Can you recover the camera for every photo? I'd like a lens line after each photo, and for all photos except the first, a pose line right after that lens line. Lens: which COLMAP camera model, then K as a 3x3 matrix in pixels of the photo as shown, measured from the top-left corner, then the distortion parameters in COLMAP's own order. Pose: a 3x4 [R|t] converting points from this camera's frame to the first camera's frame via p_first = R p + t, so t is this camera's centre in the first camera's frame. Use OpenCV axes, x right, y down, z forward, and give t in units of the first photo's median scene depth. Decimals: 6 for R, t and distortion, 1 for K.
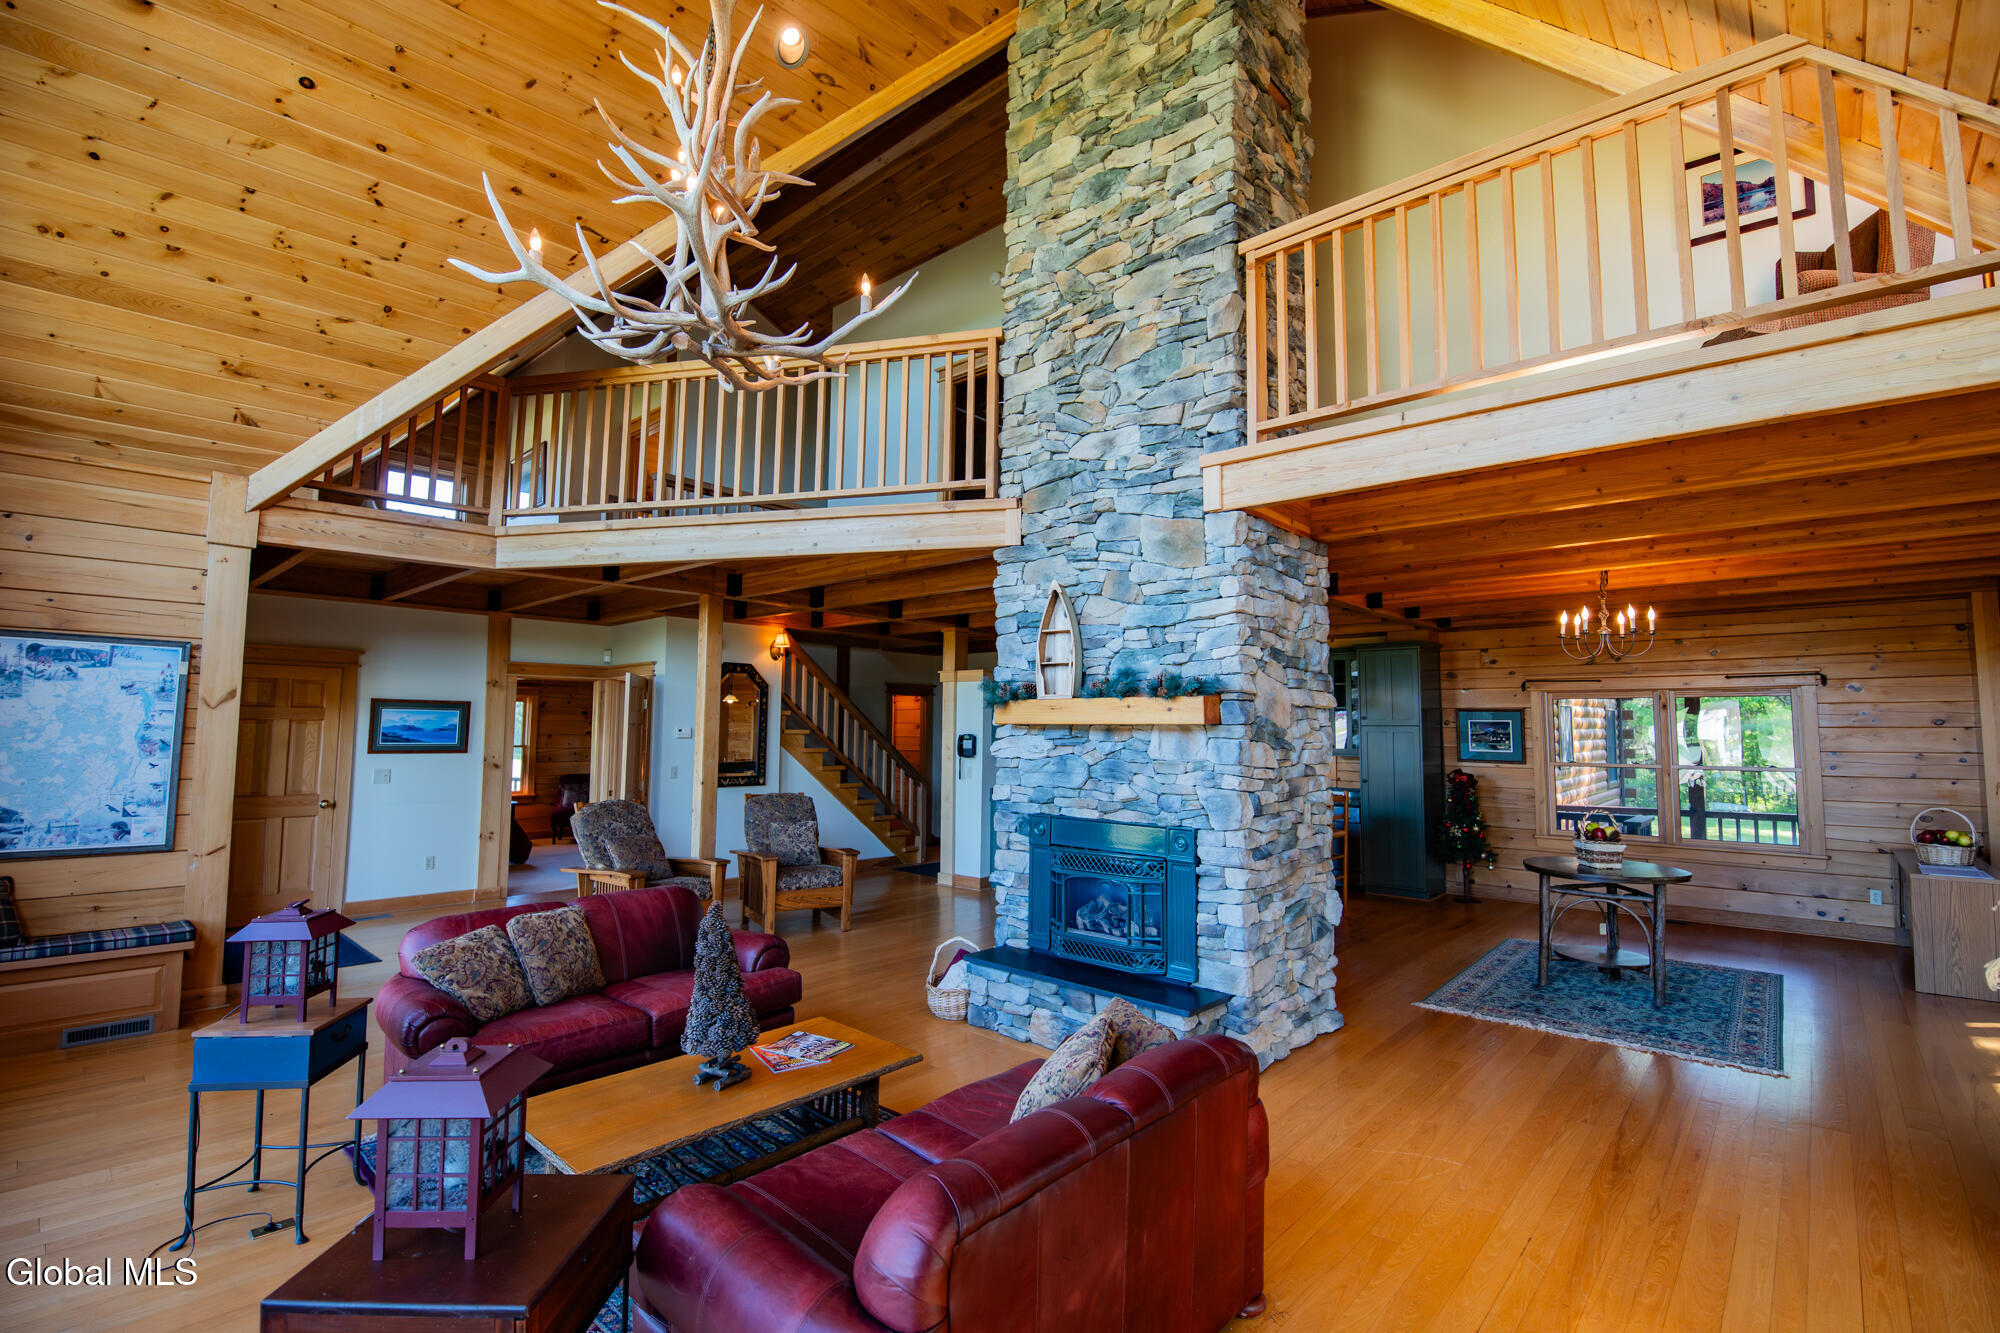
lens RADIAL K [[899.4, 0, 1008.1], [0, 899.4, 646.1], [0, 0, 1]] dist [0.000946, -0.000864]
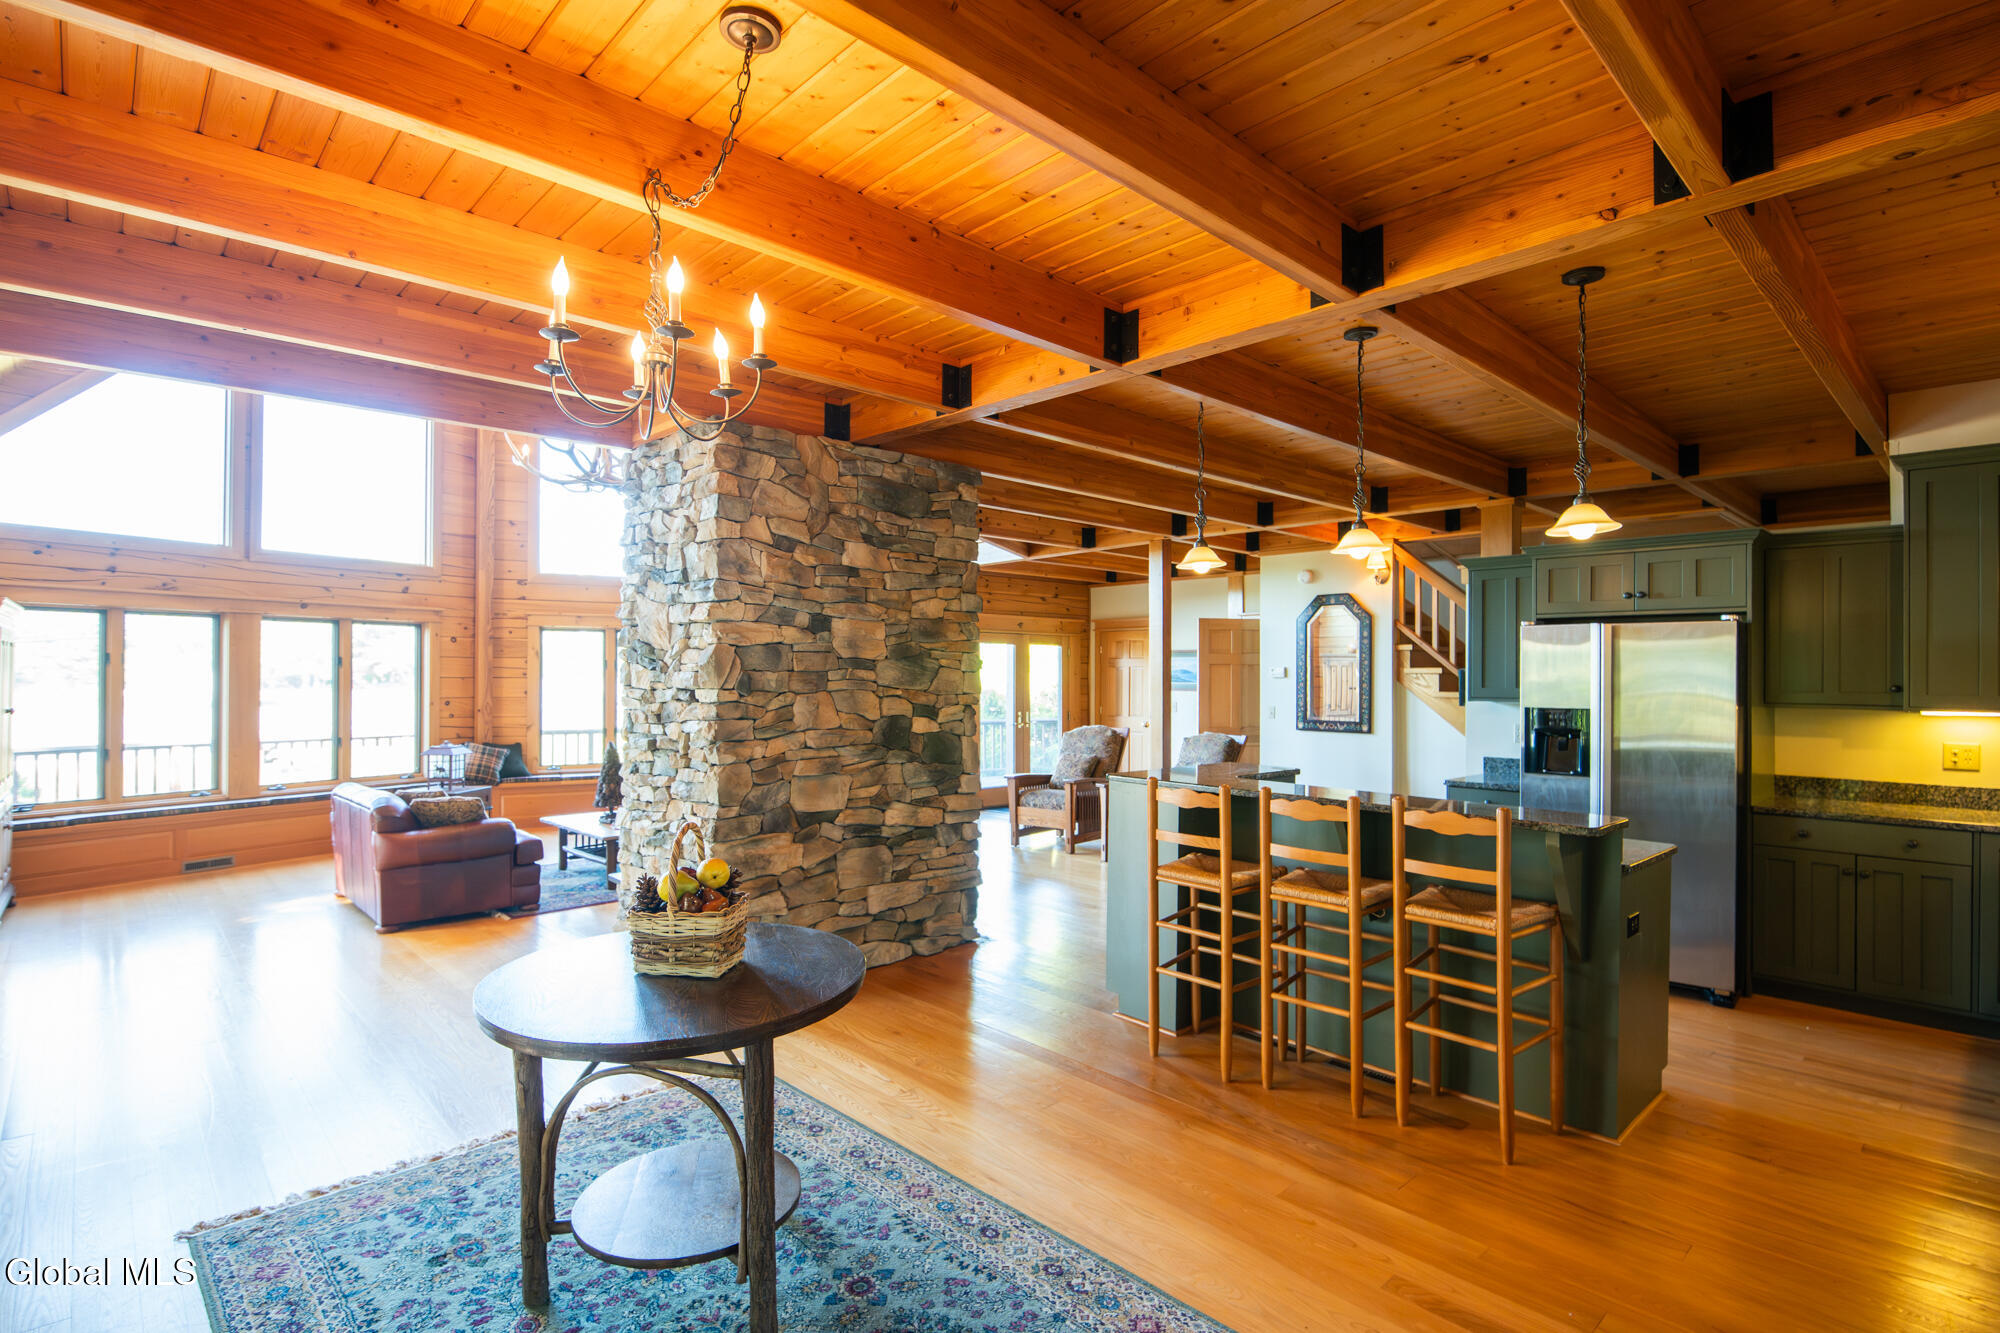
lens RADIAL K [[969.9, 0, 1002.2], [0, 969.9, 675.5], [0, 0, 1]] dist [-0.003612, -0.000680]
pose [[-0.085409, -0.005787, -0.996329, 1.263236], [0.077885, 0.996884, -0.012467, 0.160210], [0.993297, -0.078664, -0.084692, 1.407895]]
